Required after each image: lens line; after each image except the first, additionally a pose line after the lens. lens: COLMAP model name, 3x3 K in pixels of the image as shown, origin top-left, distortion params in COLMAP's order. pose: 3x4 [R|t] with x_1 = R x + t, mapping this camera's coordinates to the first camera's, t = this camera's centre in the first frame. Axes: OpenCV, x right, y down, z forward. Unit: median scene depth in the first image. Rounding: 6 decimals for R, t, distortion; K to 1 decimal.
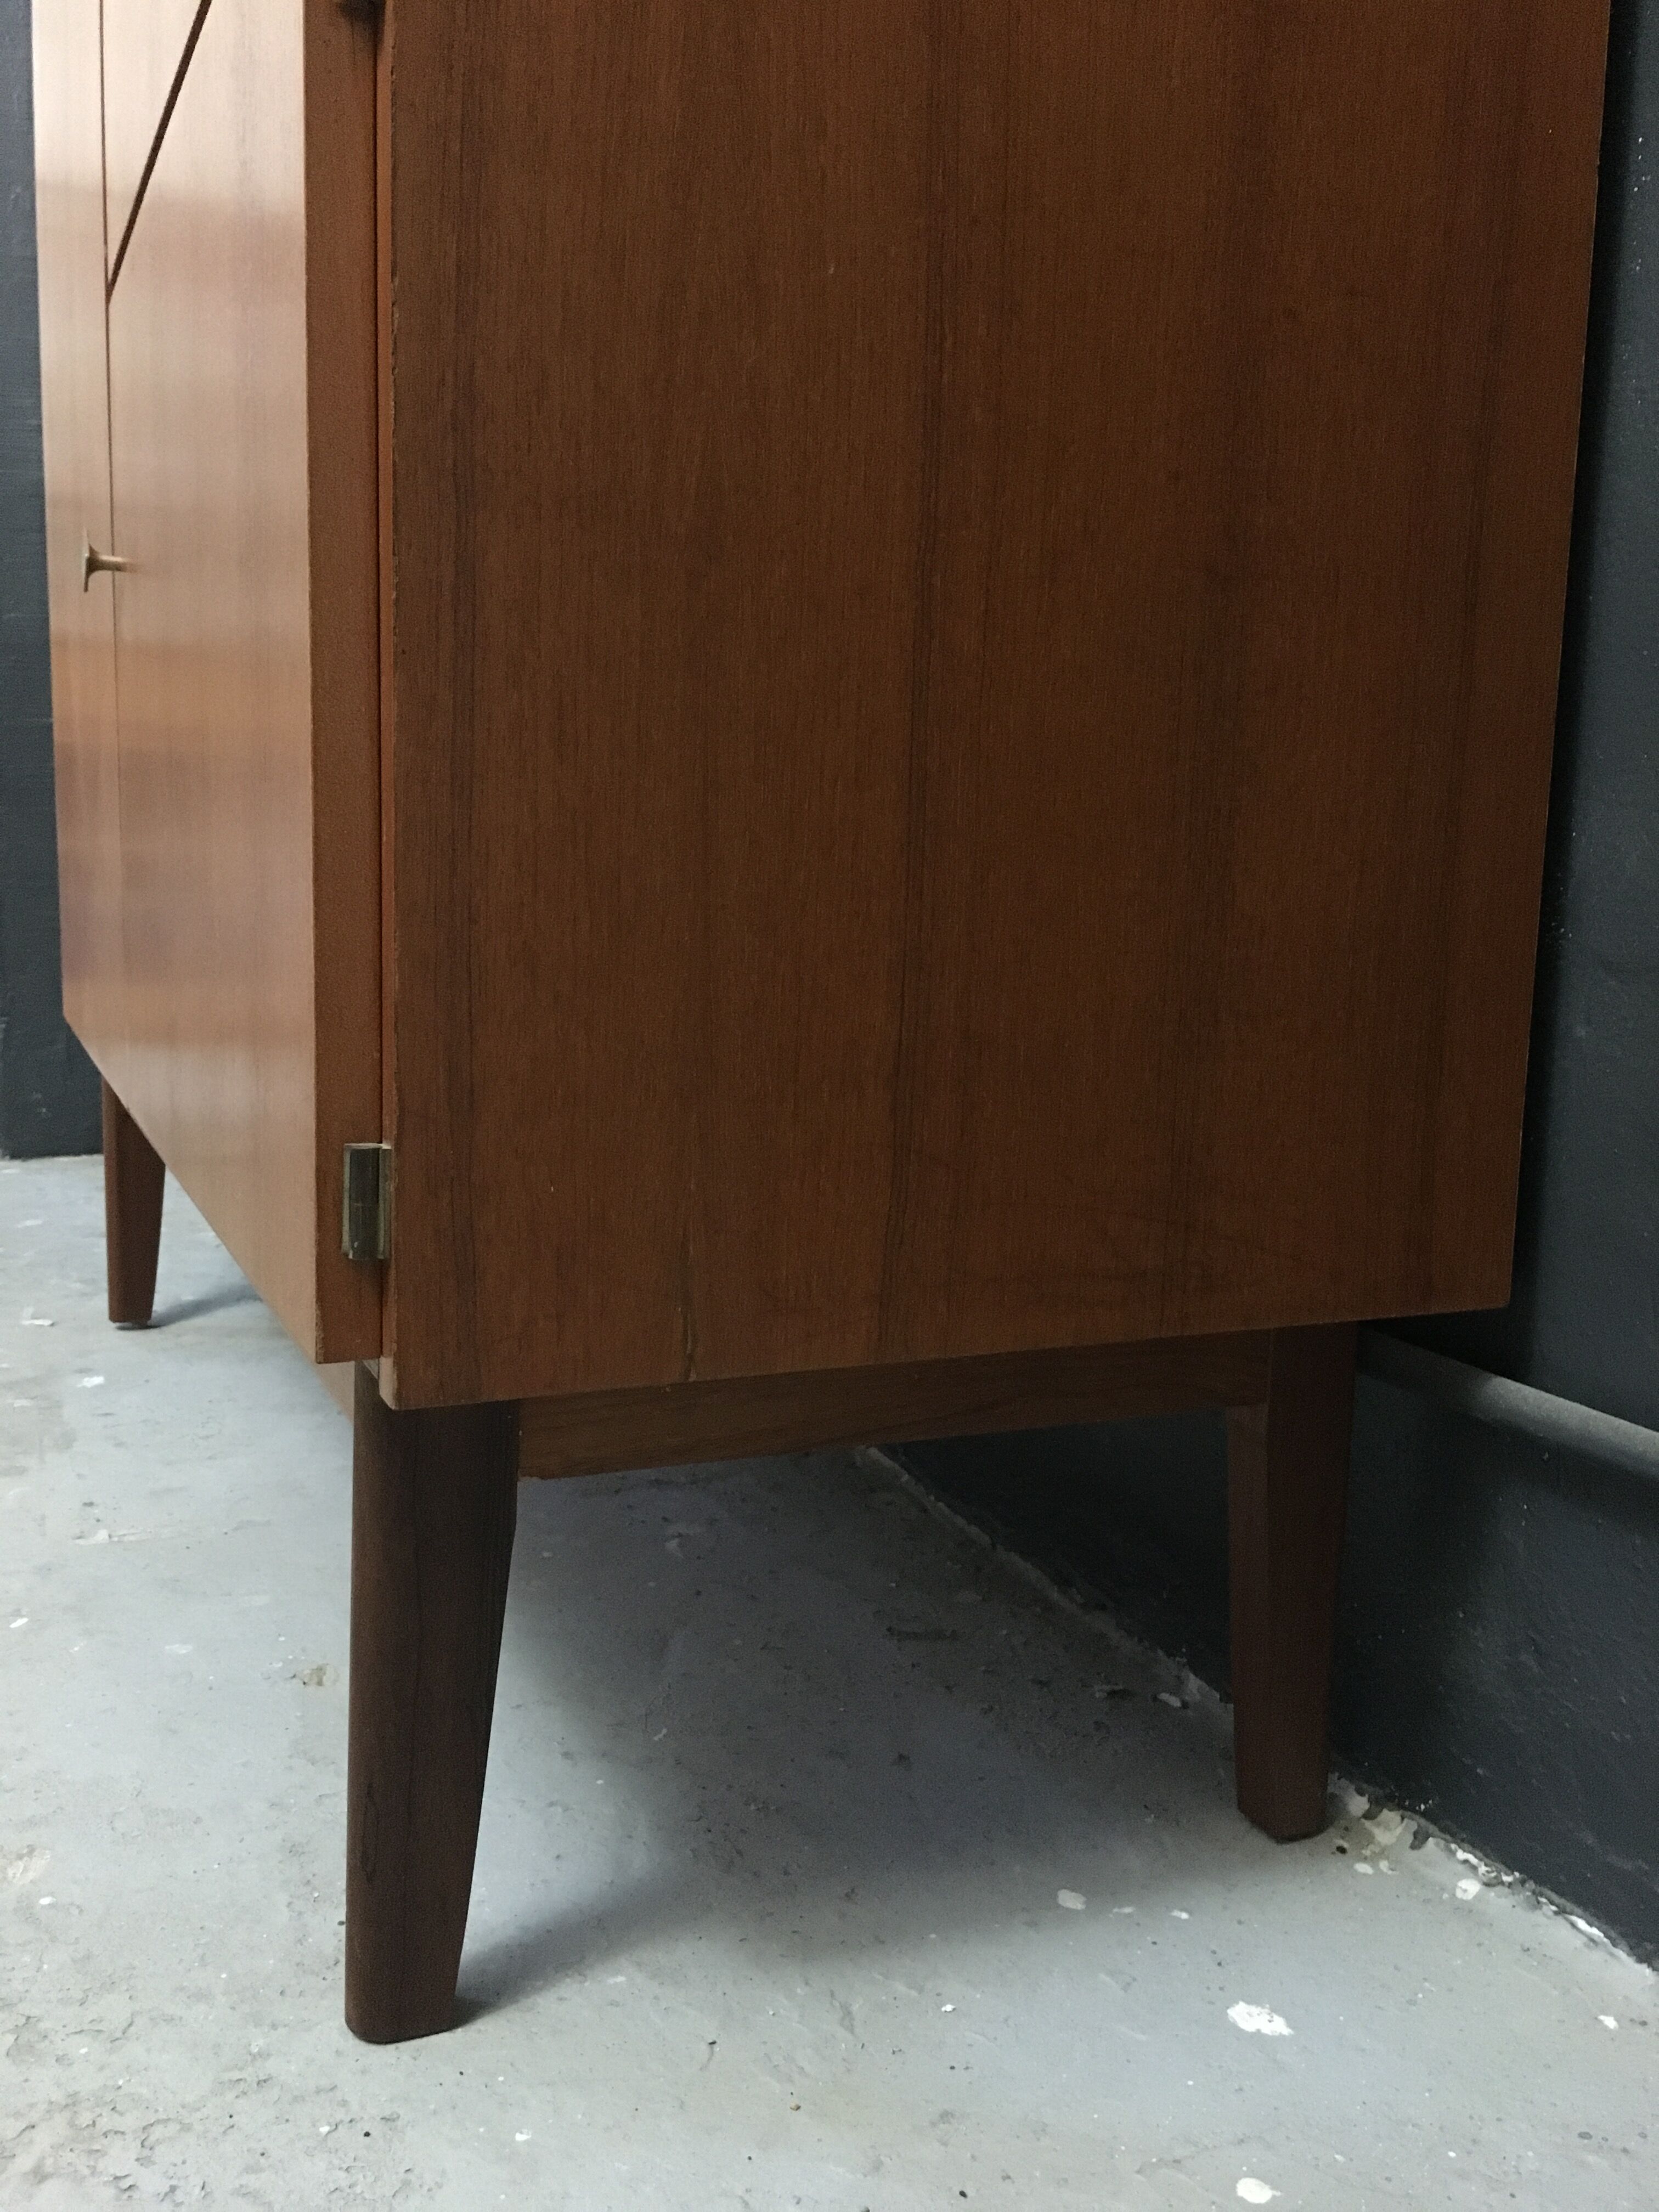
lens RADIAL K [[1892.5, 0, 823.0], [0, 1892.5, 1106.5], [0, 0, 1]] dist [0.077824, -0.129053]
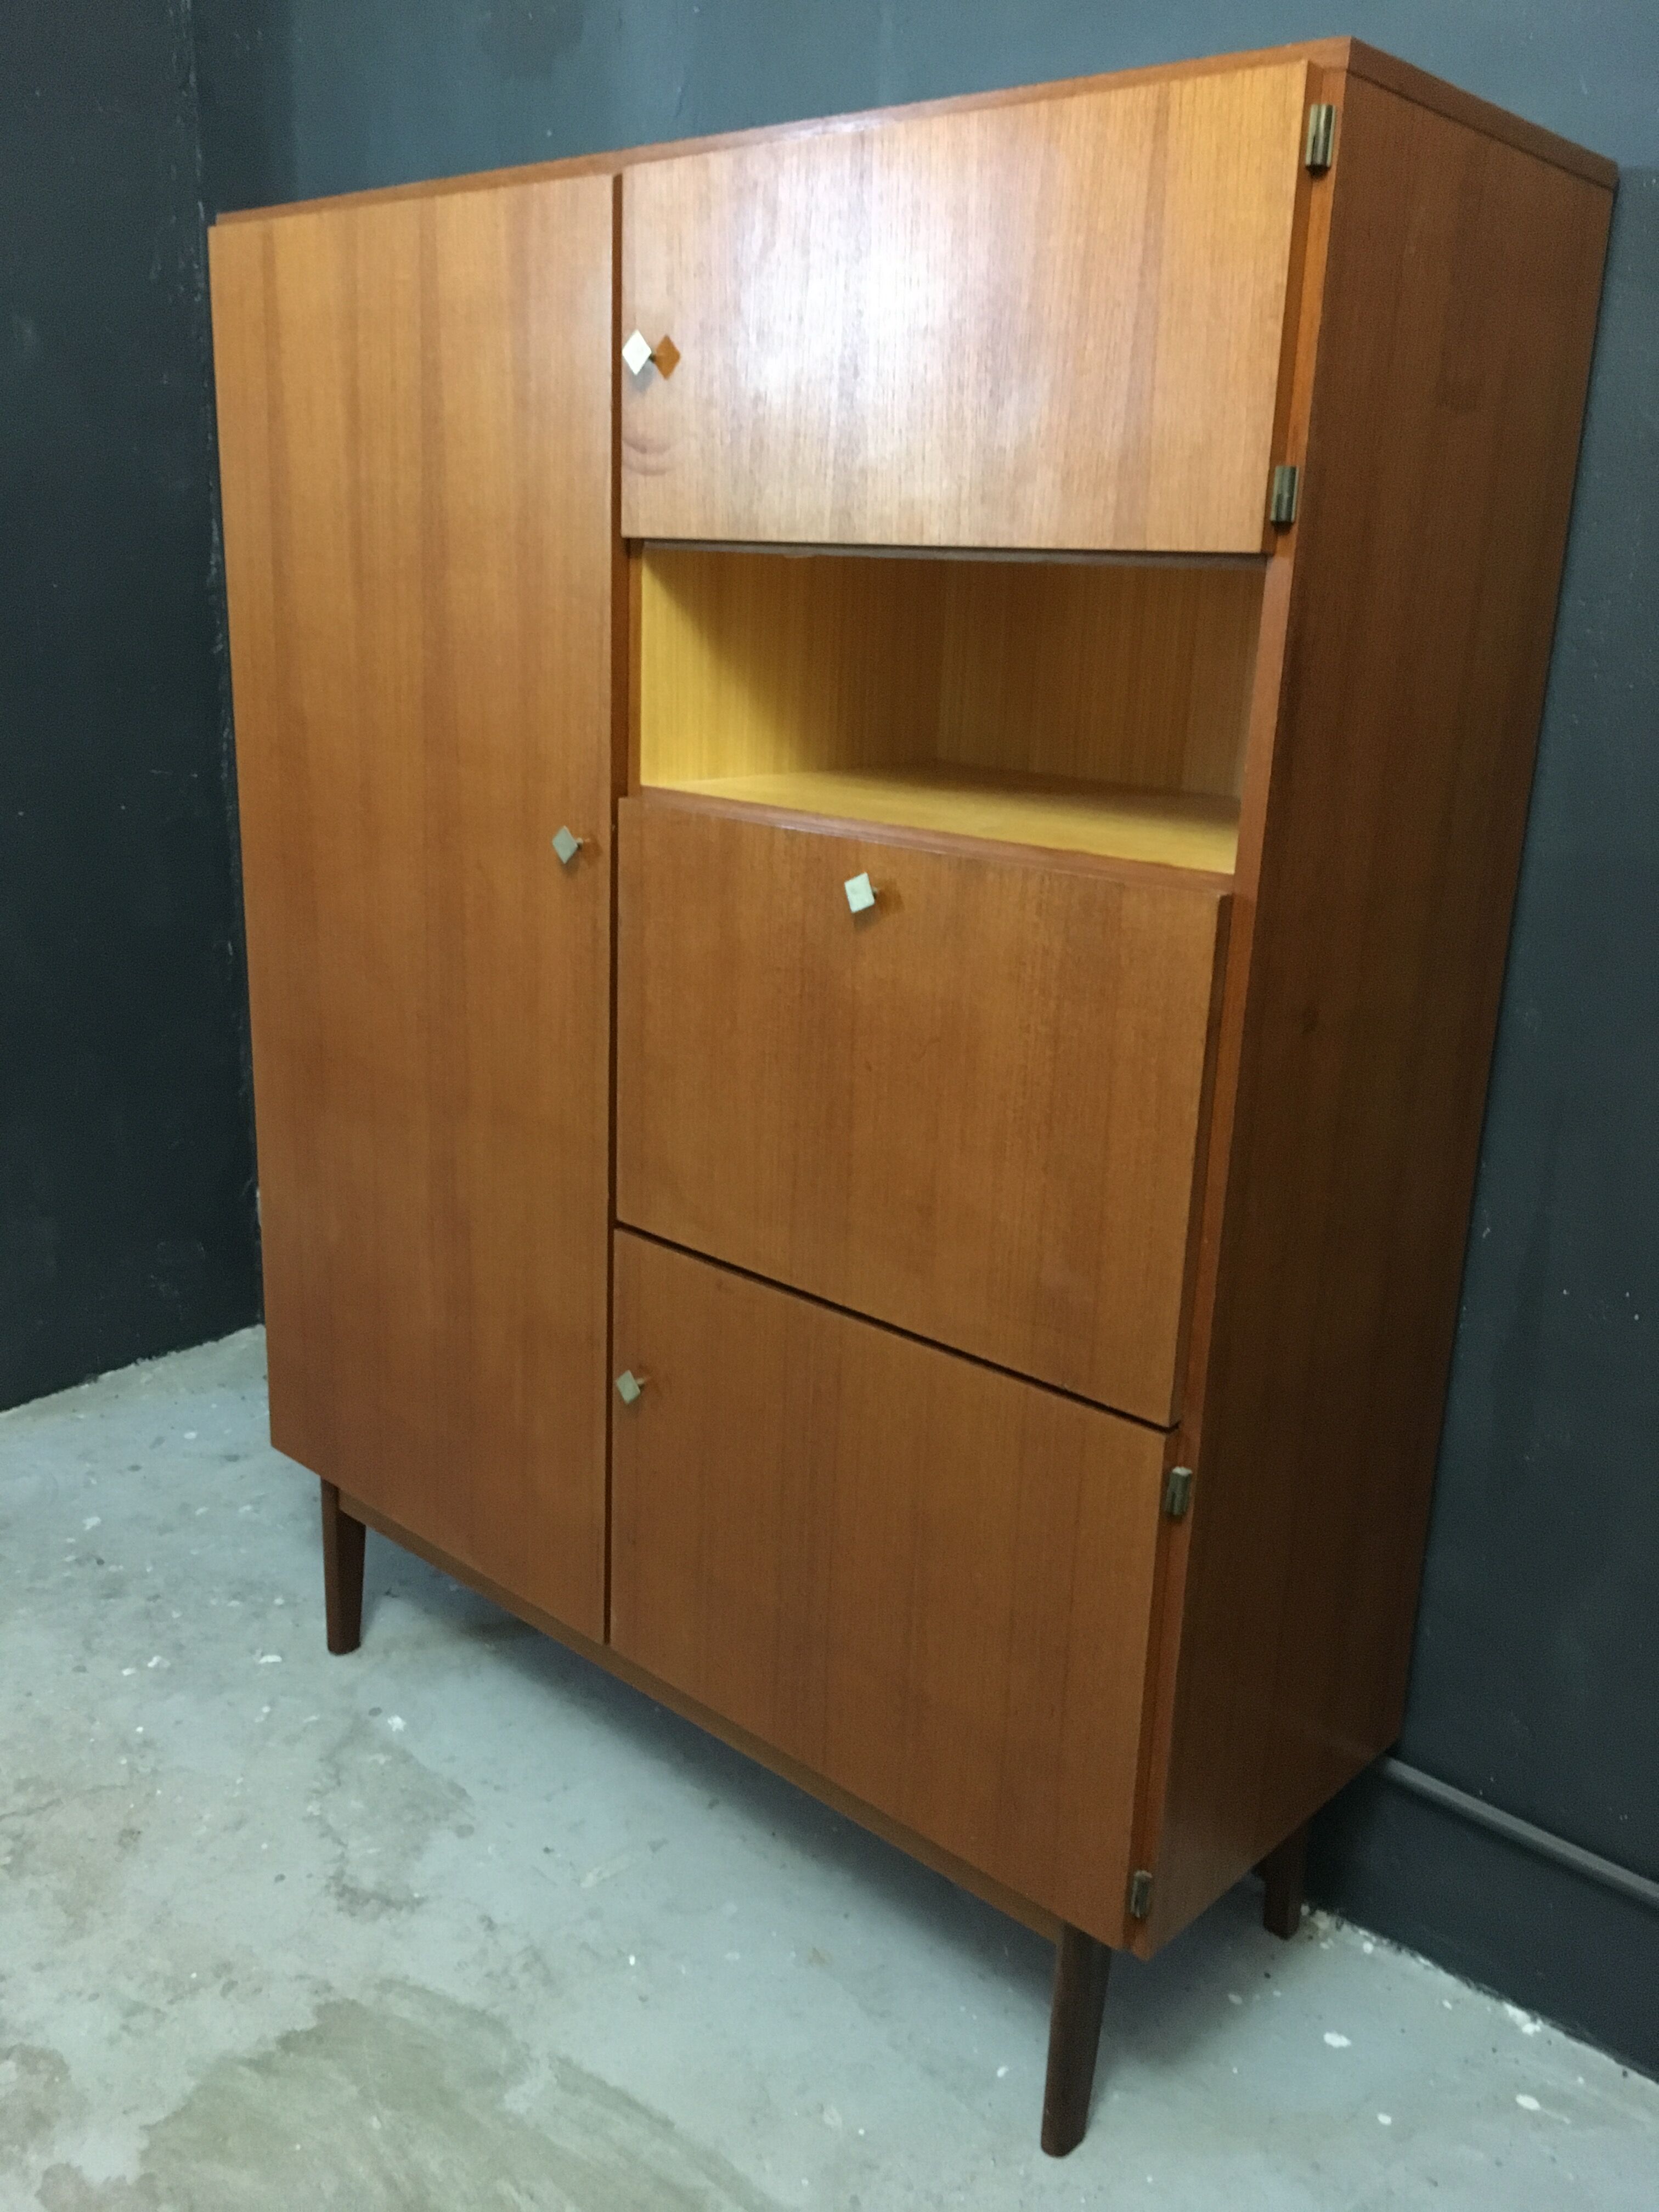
lens RADIAL K [[1892.5, 0, 823.0], [0, 1892.5, 1106.5], [0, 0, 1]] dist [0.077824, -0.129053]
pose [[0.923118, -0.097333, 0.371993, -1.037679], [0.036997, 0.985427, 0.166029, -1.009914], [-0.382732, -0.139501, 0.913266, -0.757724]]
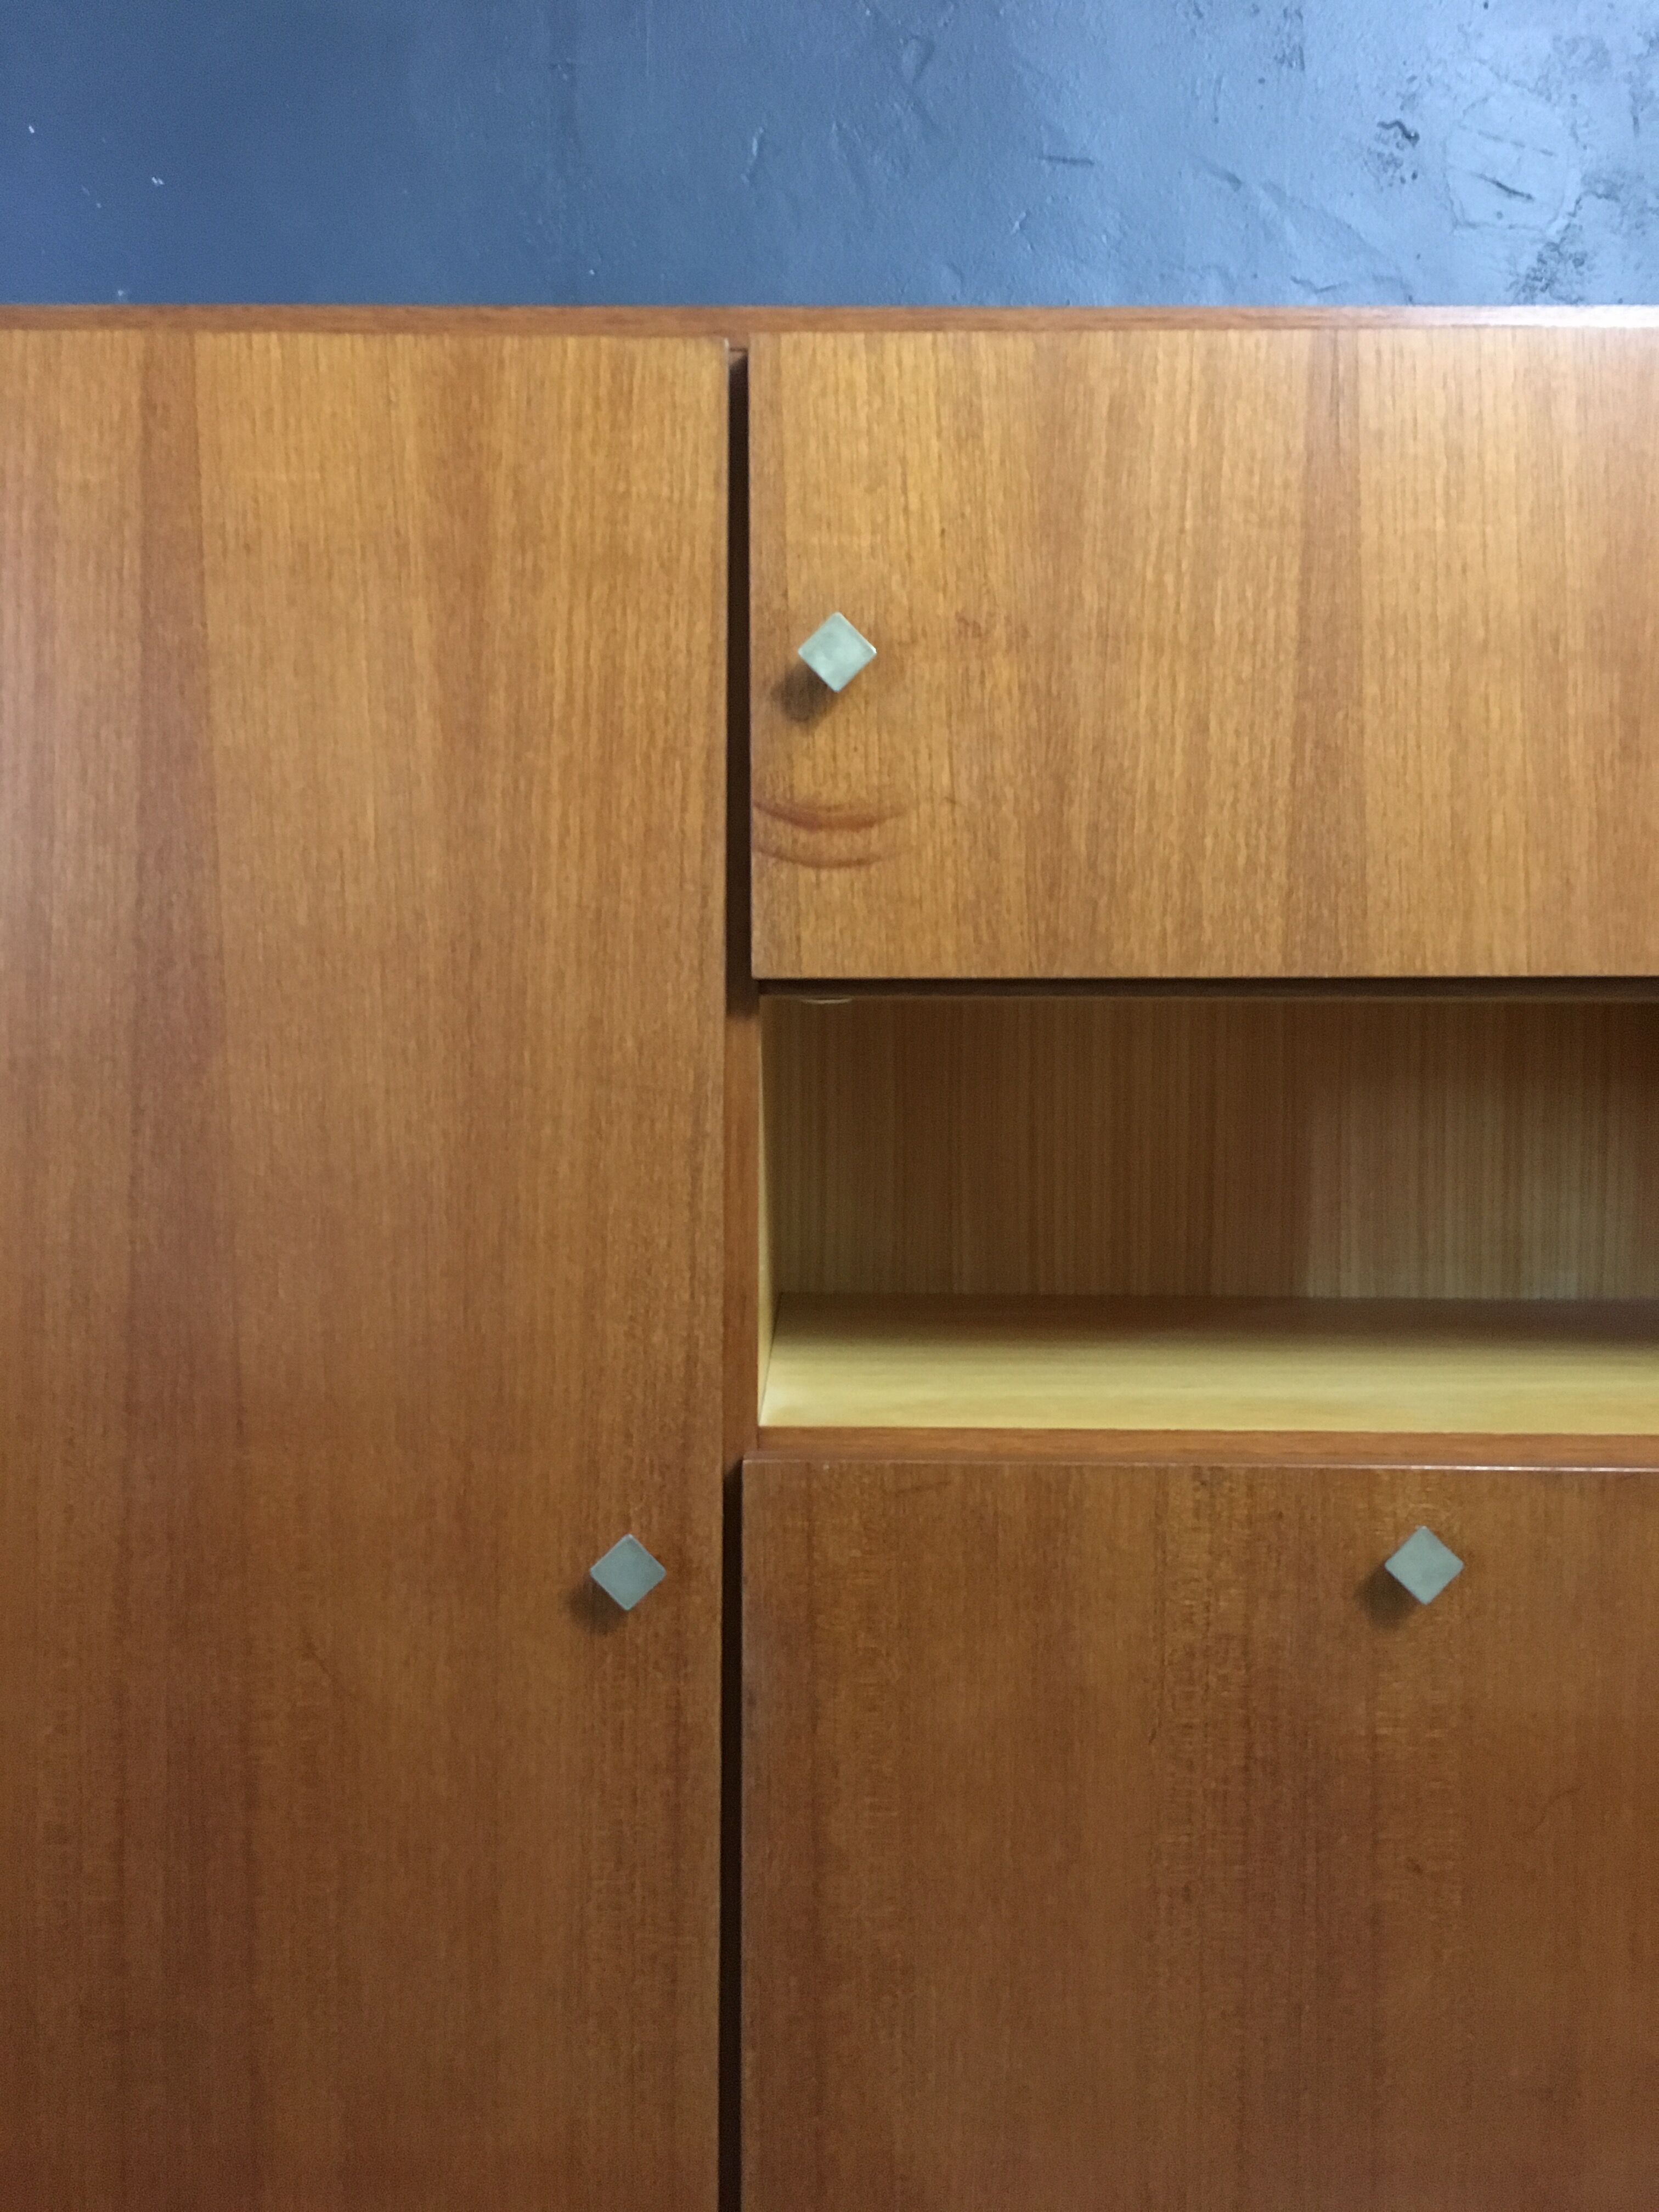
lens RADIAL K [[1882.4, 0, 829.5], [0, 1882.4, 1106.0], [0, 0, 1]] dist [0.079836, -0.118332]
pose [[0.431093, -0.065760, 0.899908, -1.351481], [0.126266, 0.991924, 0.011997, -1.203877], [-0.893429, 0.108456, 0.435914, 0.689003]]
